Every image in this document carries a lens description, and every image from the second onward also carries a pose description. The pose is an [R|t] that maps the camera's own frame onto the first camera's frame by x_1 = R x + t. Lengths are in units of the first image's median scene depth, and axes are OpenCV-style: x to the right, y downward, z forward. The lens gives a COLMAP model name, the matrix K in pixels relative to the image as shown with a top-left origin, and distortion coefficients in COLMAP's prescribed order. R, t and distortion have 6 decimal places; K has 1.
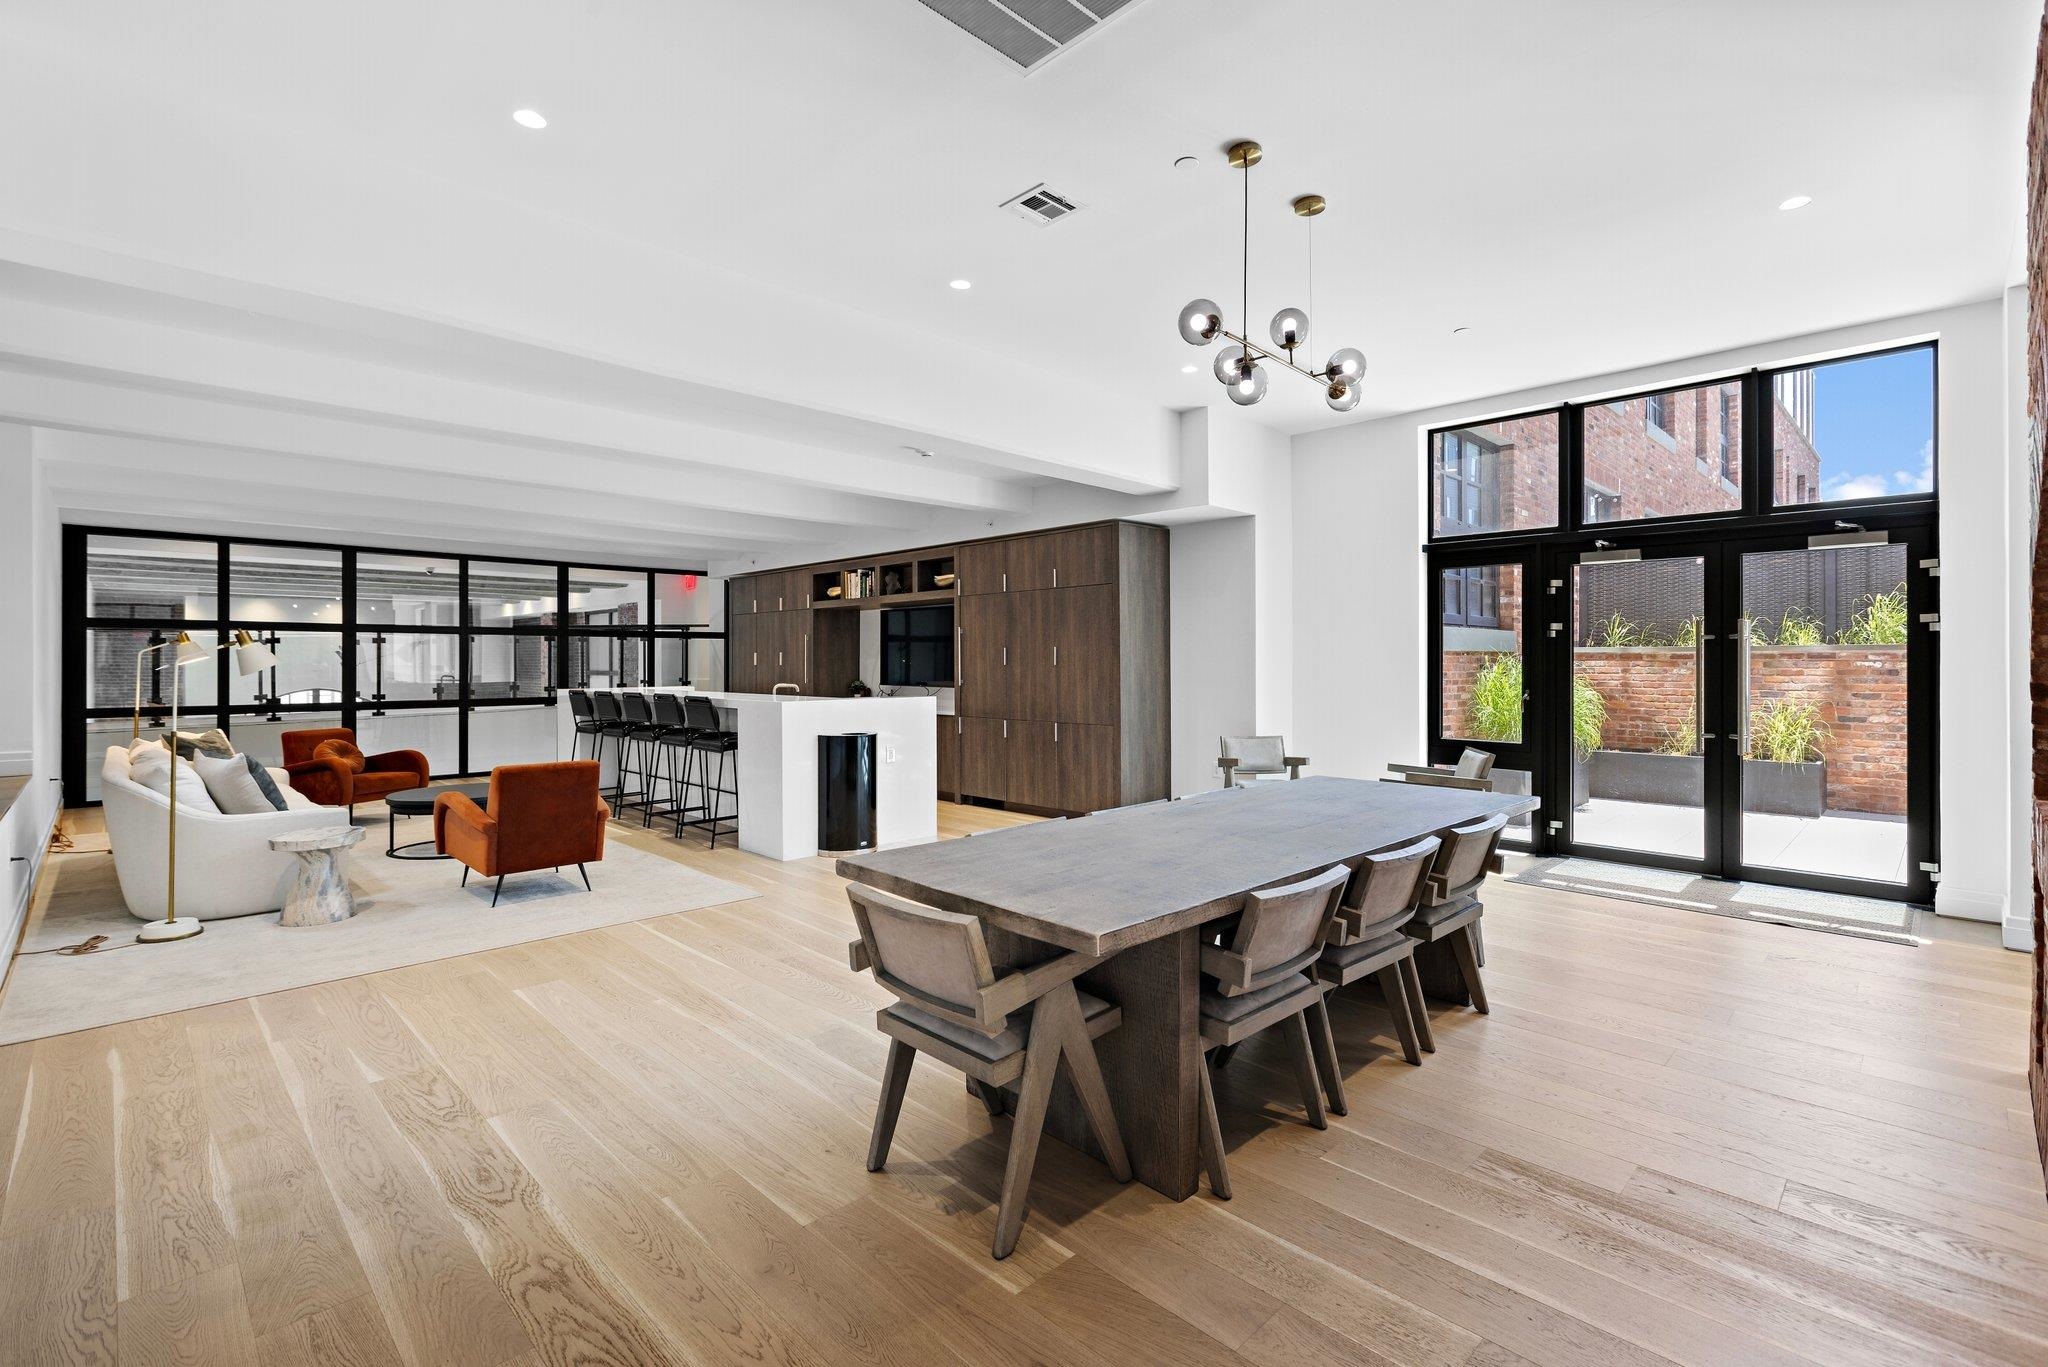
lens RADIAL K [[938.0, 0, 1031.1], [0, 938.0, 662.5], [0, 0, 1]] dist [-0.002763, 0.000058]
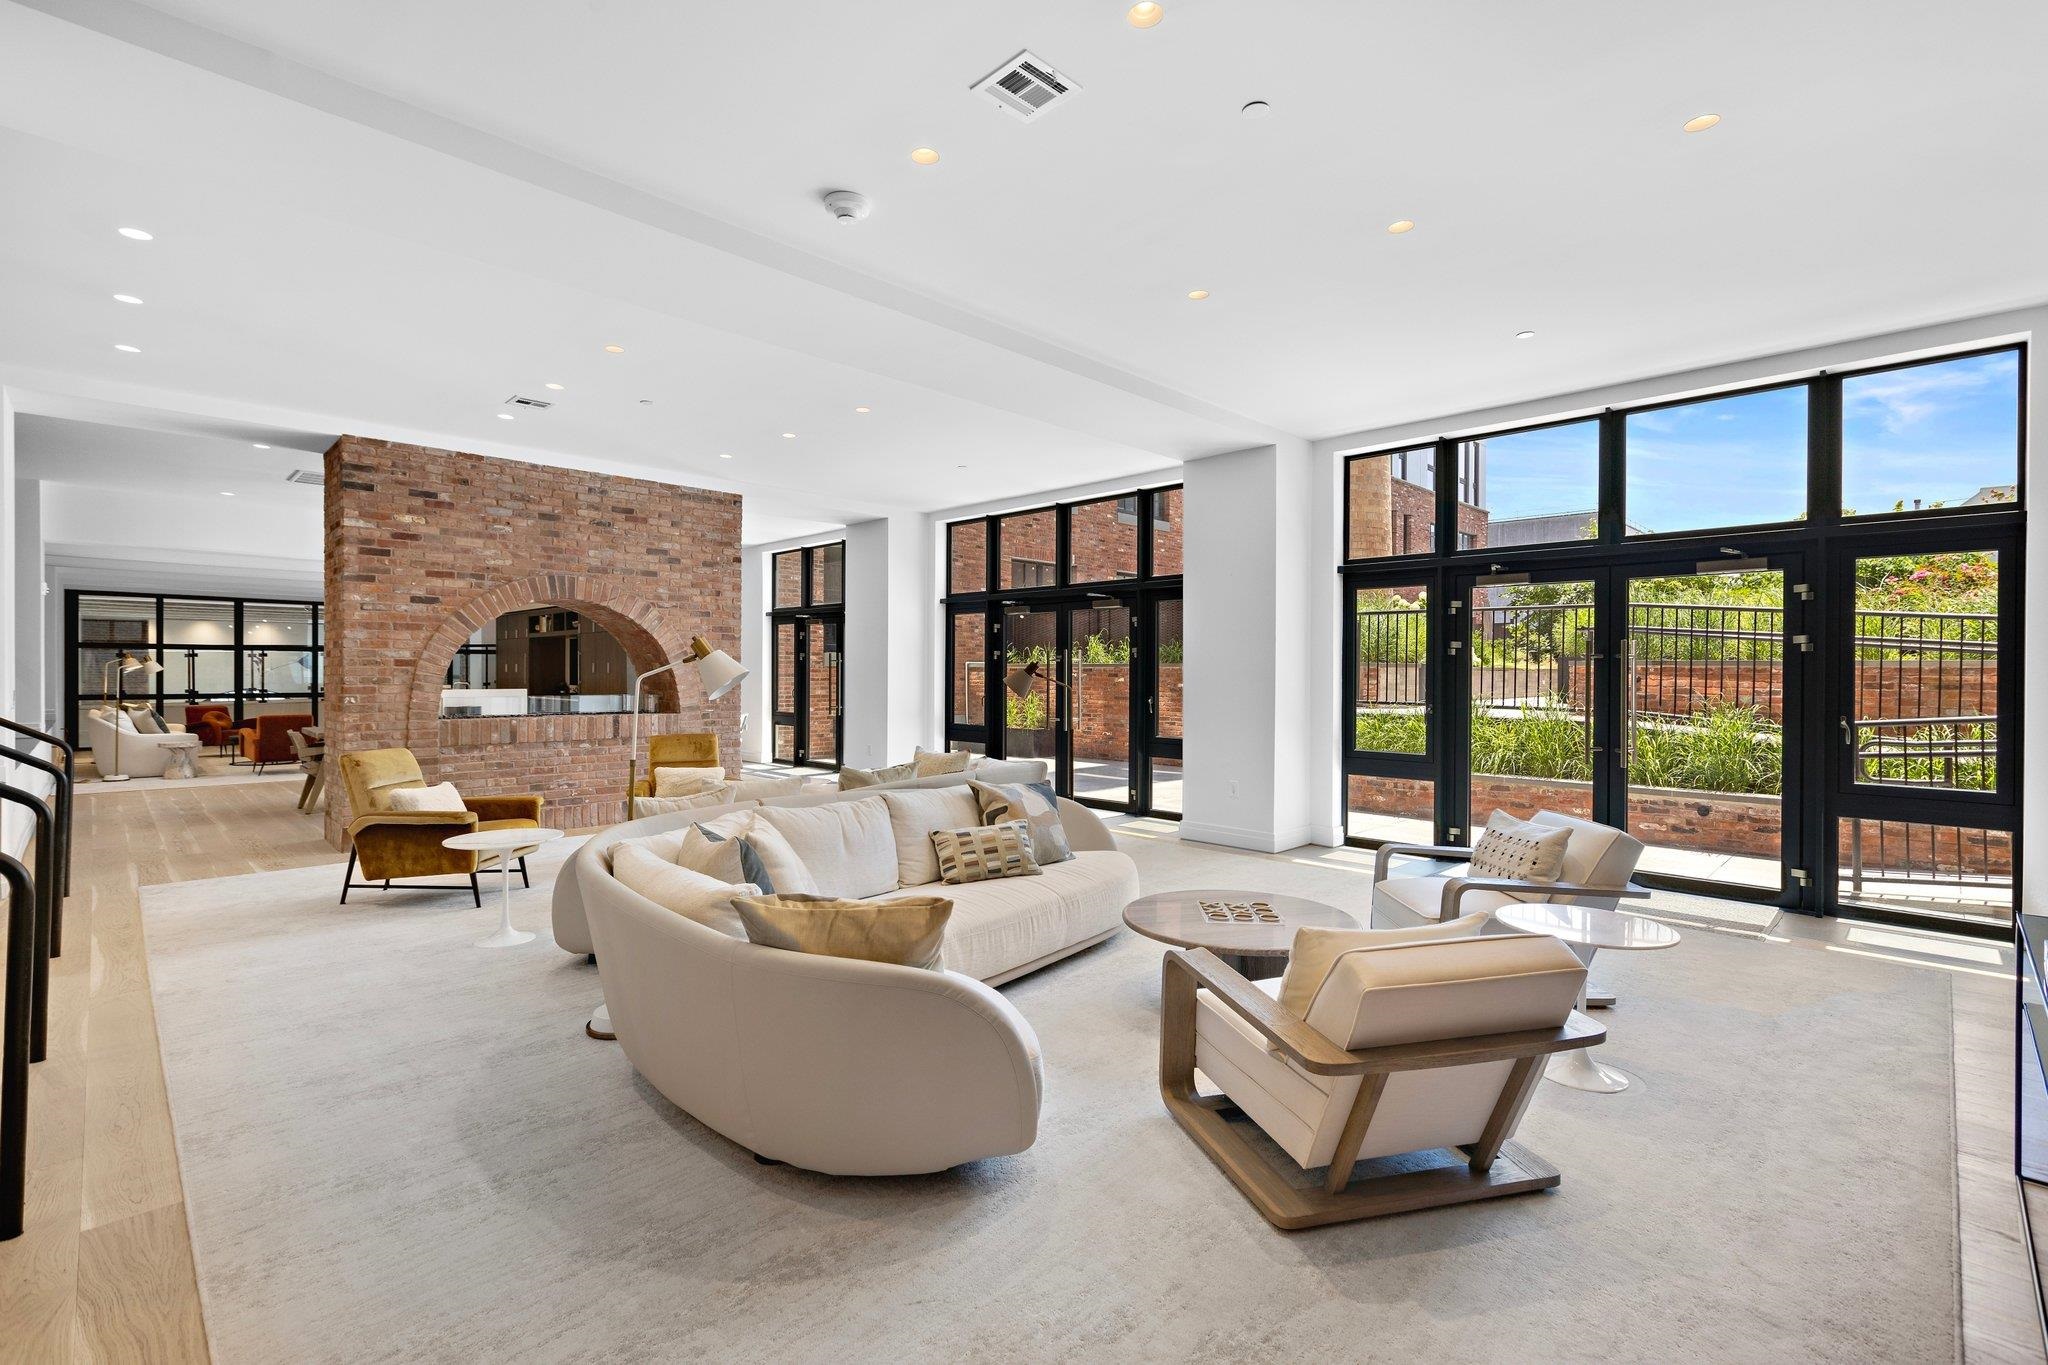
lens RADIAL K [[938.0, 0, 1018.0], [0, 938.0, 691.5], [0, 0, 1]] dist [-0.002763, 0.000058]
pose [[0.999955, 0.009458, 0.000422, 0.132205], [-0.009465, 0.999779, 0.018770, -0.000831], [-0.000244, -0.018773, 0.999824, -0.133015]]
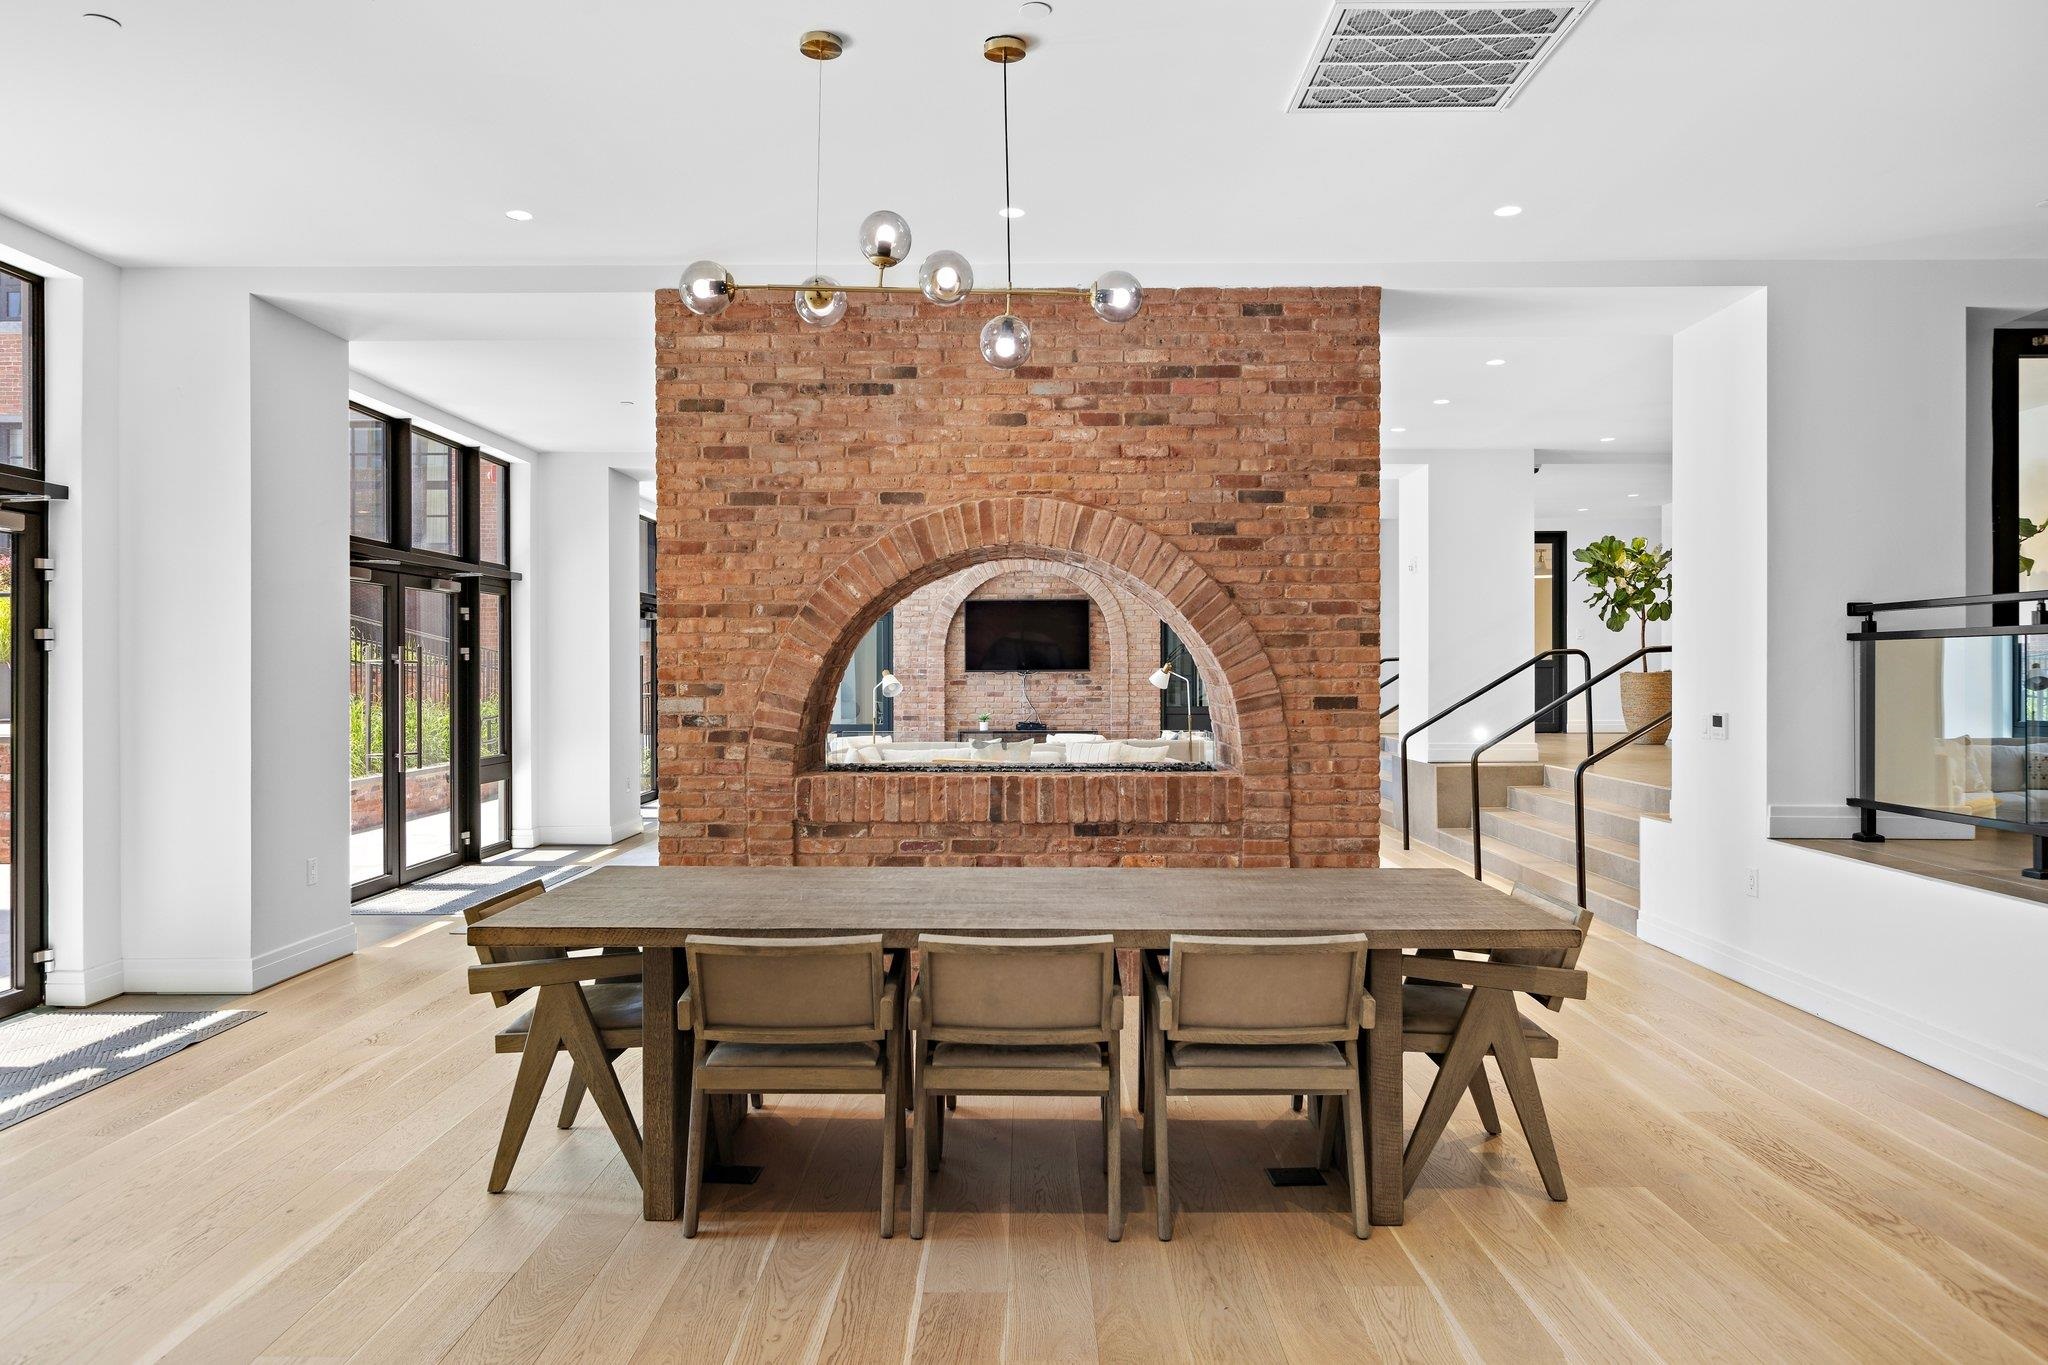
lens RADIAL K [[1280.3, 0, 1021.3], [0, 1280.3, 678.5], [0, 0, 1]] dist [0.001133, 0.001236]
pose [[-0.704961, -0.002053, 0.709243, -0.788493], [-0.000300, 0.999997, 0.002596, -0.026570], [-0.709246, 0.001617, -0.704959, 2.553319]]
